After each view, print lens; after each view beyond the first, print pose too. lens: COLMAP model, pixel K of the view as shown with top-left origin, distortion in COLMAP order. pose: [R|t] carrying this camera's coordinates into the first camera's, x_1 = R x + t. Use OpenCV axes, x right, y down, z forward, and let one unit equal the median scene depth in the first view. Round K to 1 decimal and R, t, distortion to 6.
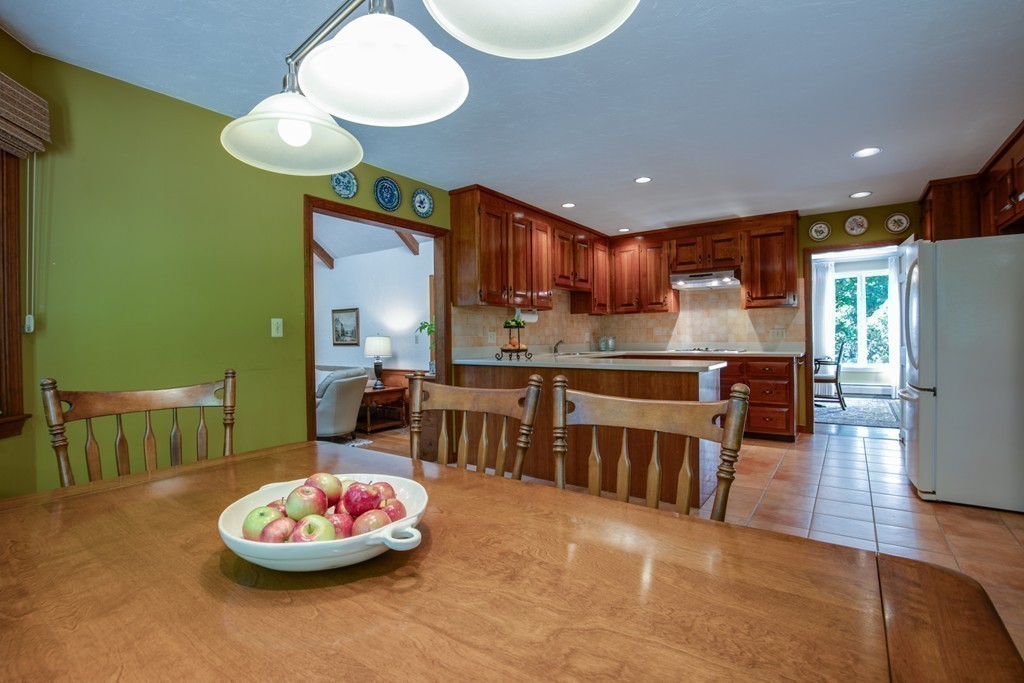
lens RADIAL K [[474.6, 0, 514.9], [0, 474.6, 340.9], [0, 0, 1]] dist [-0.034863, 0.004517]
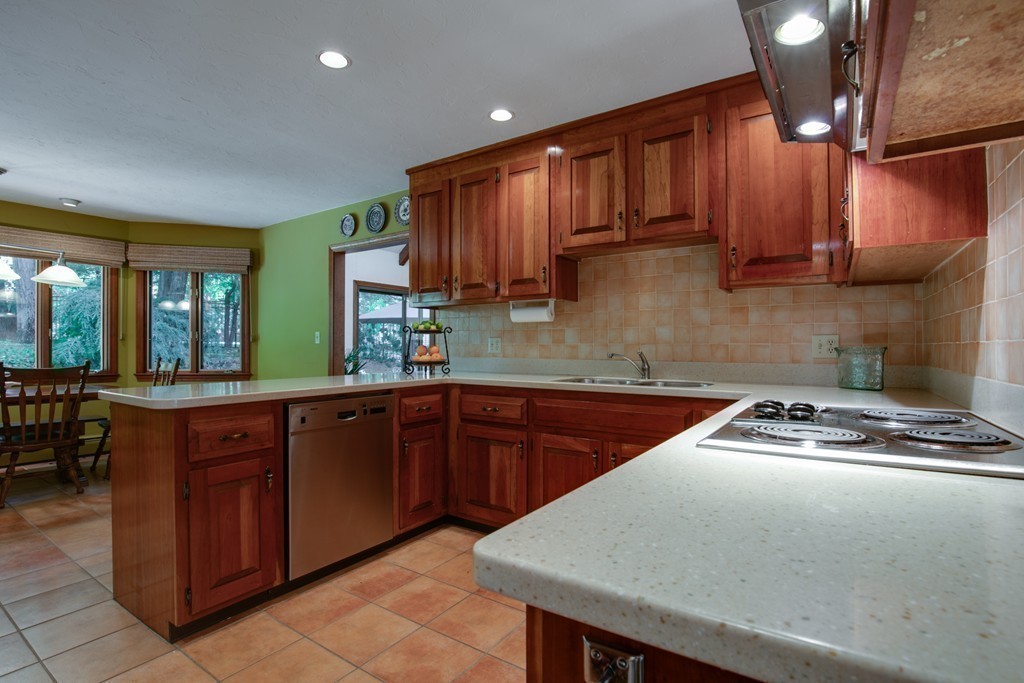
lens RADIAL K [[474.6, 0, 519.2], [0, 474.6, 344.4], [0, 0, 1]] dist [-0.034863, 0.004517]
pose [[0.044643, 0.014142, -0.998903, 0.648174], [-0.005262, 0.999889, 0.013921, -0.018063], [0.998989, 0.004635, 0.044712, 0.946330]]
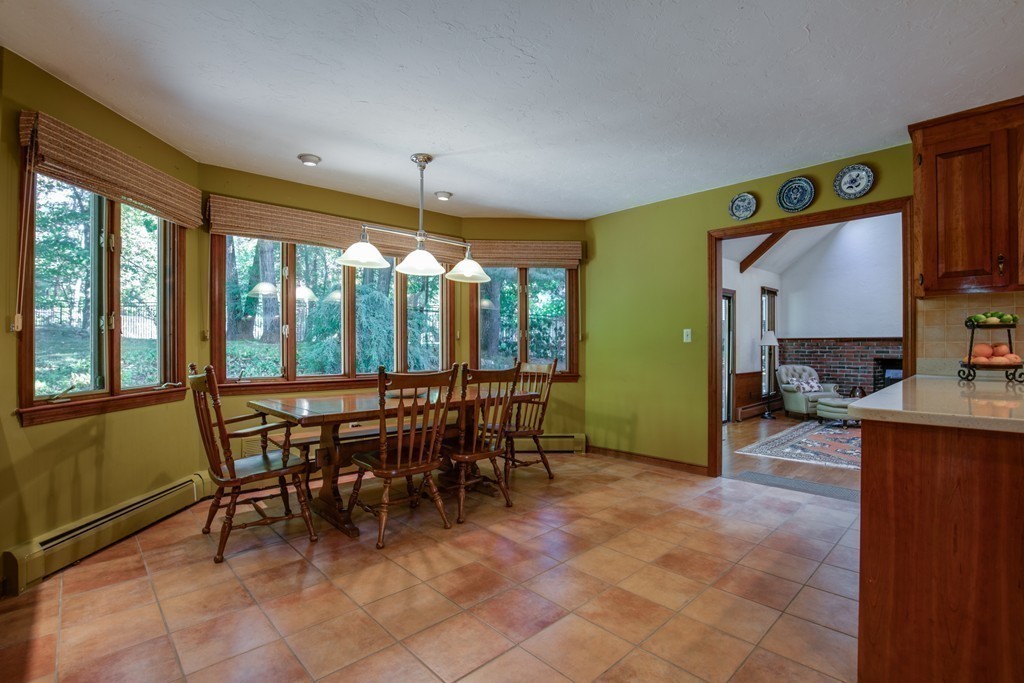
lens RADIAL K [[474.6, 0, 518.0], [0, 474.6, 348.9], [0, 0, 1]] dist [-0.034863, 0.004517]
pose [[-0.175957, 0.016820, -0.984254, 0.569950], [-0.002482, 0.999843, 0.017530, -0.006893], [0.984395, 0.005528, -0.175888, 0.444123]]
